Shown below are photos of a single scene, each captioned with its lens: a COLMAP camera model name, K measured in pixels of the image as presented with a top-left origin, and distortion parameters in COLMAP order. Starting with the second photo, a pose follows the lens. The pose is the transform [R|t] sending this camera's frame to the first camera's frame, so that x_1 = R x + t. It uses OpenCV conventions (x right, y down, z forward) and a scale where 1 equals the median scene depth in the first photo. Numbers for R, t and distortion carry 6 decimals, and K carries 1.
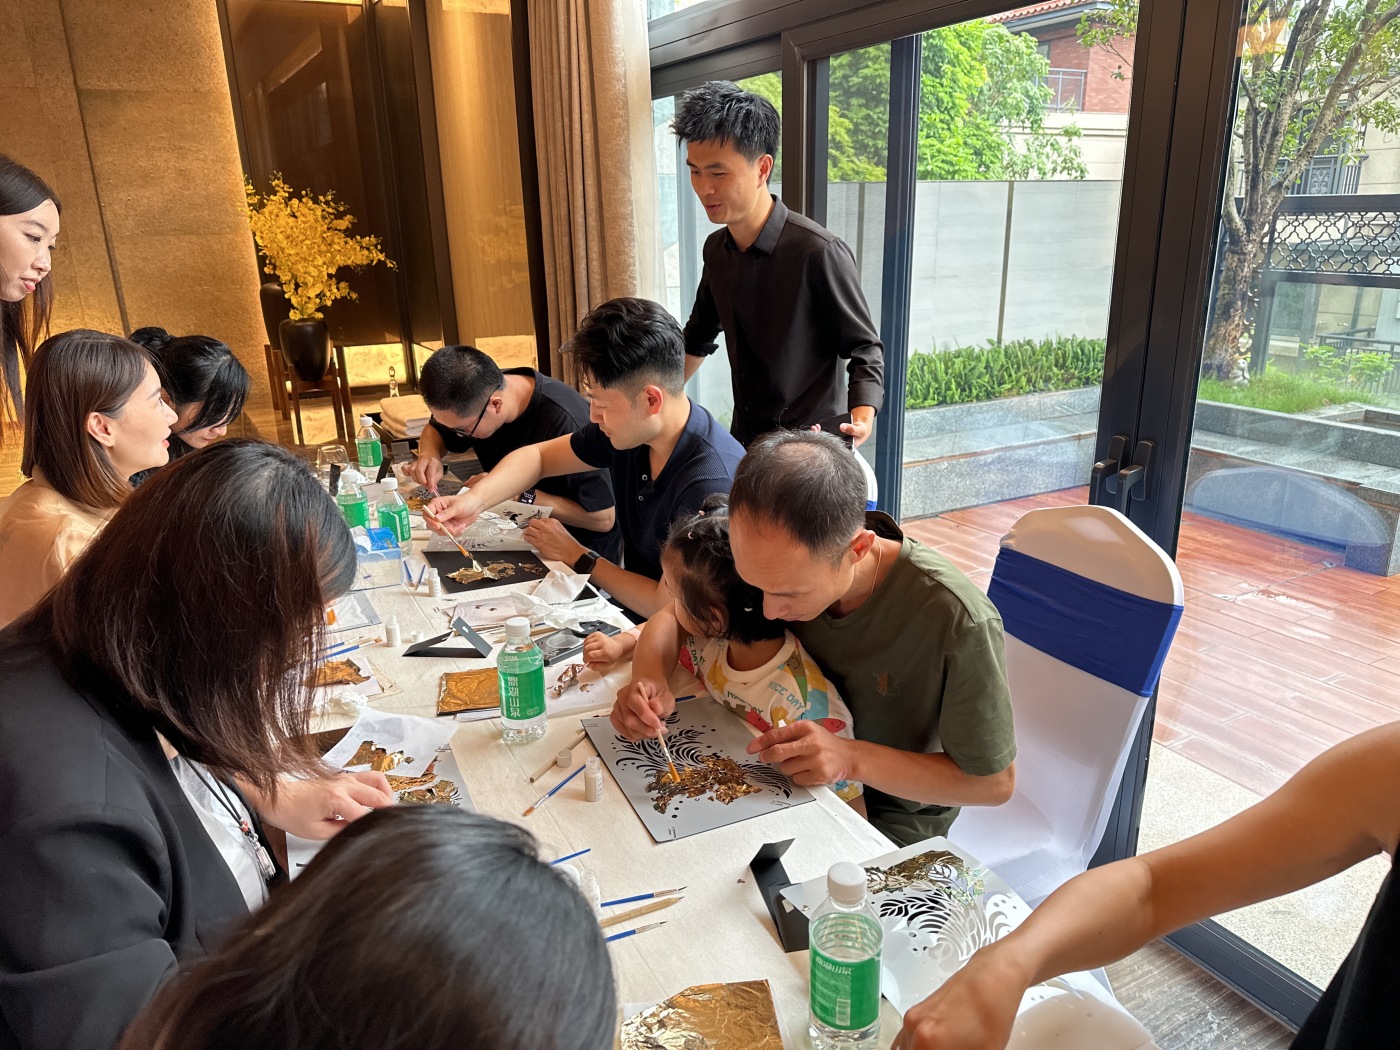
lens RADIAL K [[1000.3, 0, 700.0], [0, 1000.3, 525.0], [0, 0, 1]] dist [-0.006494, -0.002957]
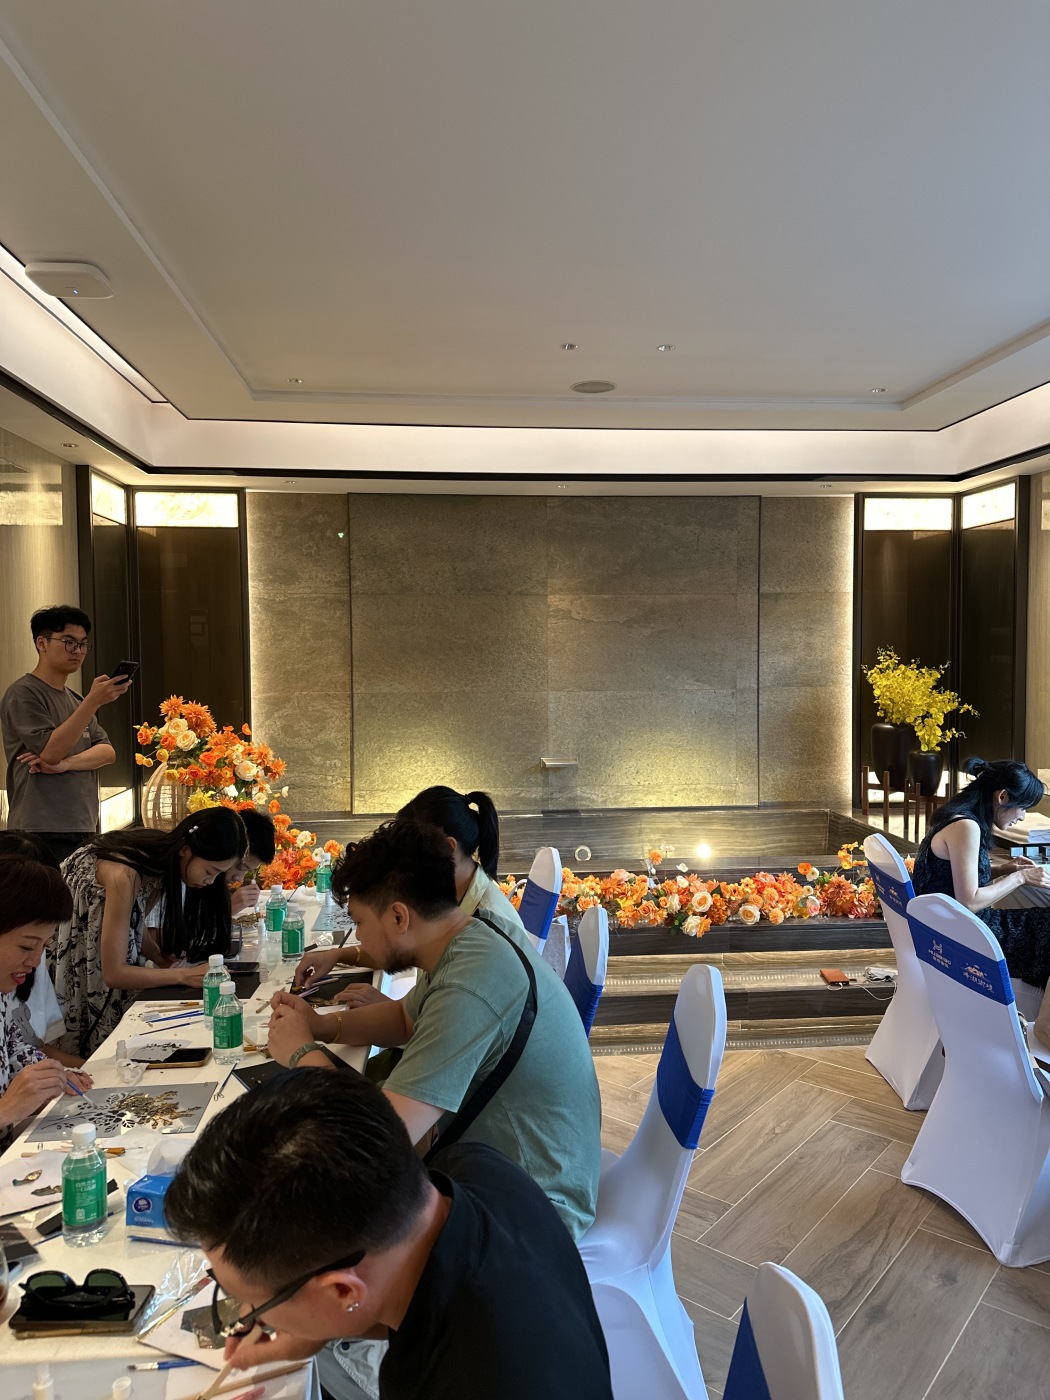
lens RADIAL K [[991.1, 0, 525.0], [0, 991.1, 700.0], [0, 0, 1]] dist [0.125762, -0.130508]
pose [[0.911116, 0.033876, -0.410756, -0.306364], [-0.134333, 0.966603, -0.218252, 0.097765], [0.389644, 0.254031, 0.885238, -0.434710]]
